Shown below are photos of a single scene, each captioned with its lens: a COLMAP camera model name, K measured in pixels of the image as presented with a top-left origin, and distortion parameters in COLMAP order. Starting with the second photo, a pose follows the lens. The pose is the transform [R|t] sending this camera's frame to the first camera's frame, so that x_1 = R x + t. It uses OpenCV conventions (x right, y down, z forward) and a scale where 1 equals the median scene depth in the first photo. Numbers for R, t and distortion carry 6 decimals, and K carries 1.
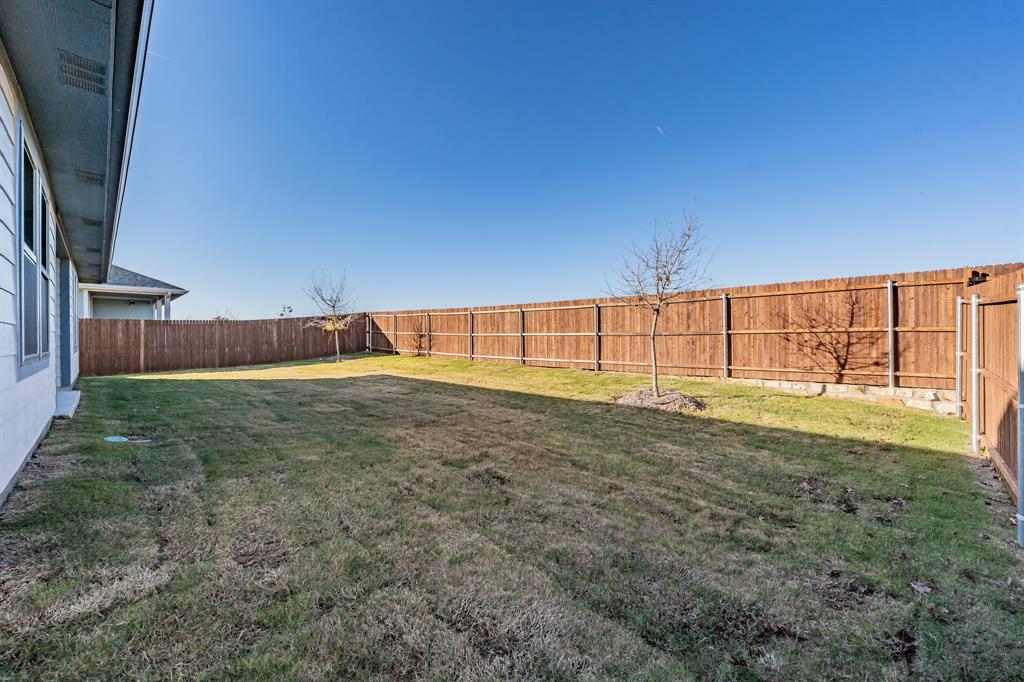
lens RADIAL K [[420.1, 0, 506.8], [0, 420.1, 339.4], [0, 0, 1]] dist [0.002166, -0.000010]
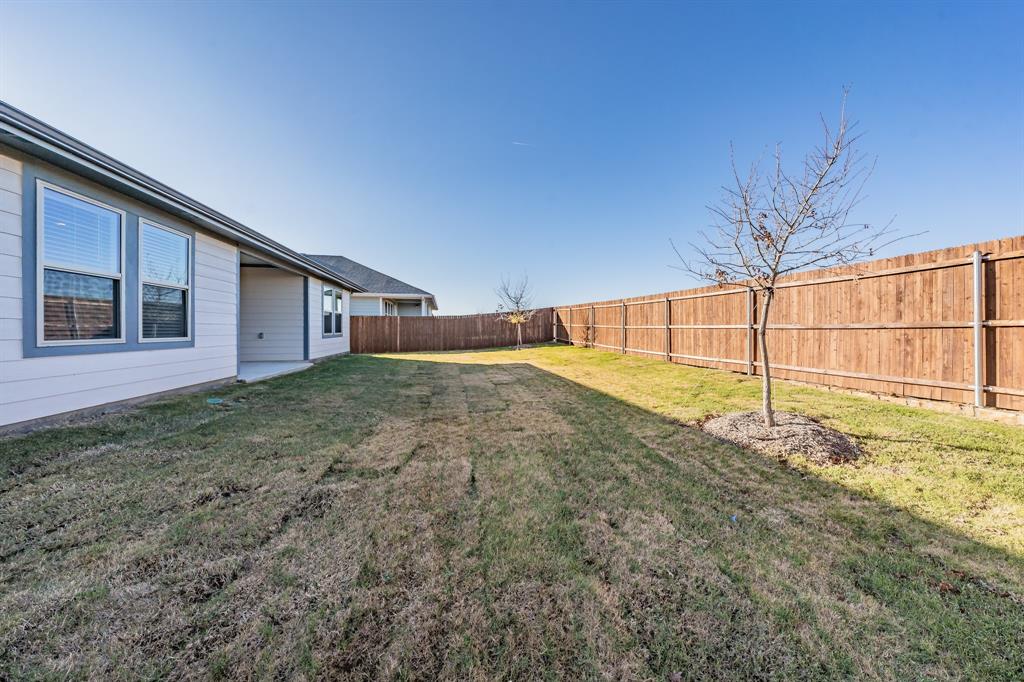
lens RADIAL K [[364.2, 0, 521.3], [0, 364.2, 331.2], [0, 0, 1]] dist [-0.003512, 0.000247]
pose [[0.827507, 0.008697, -0.561389, 0.188553], [-0.008146, 0.999961, 0.003483, -0.002533], [0.561397, 0.001691, 0.827545, 0.178958]]
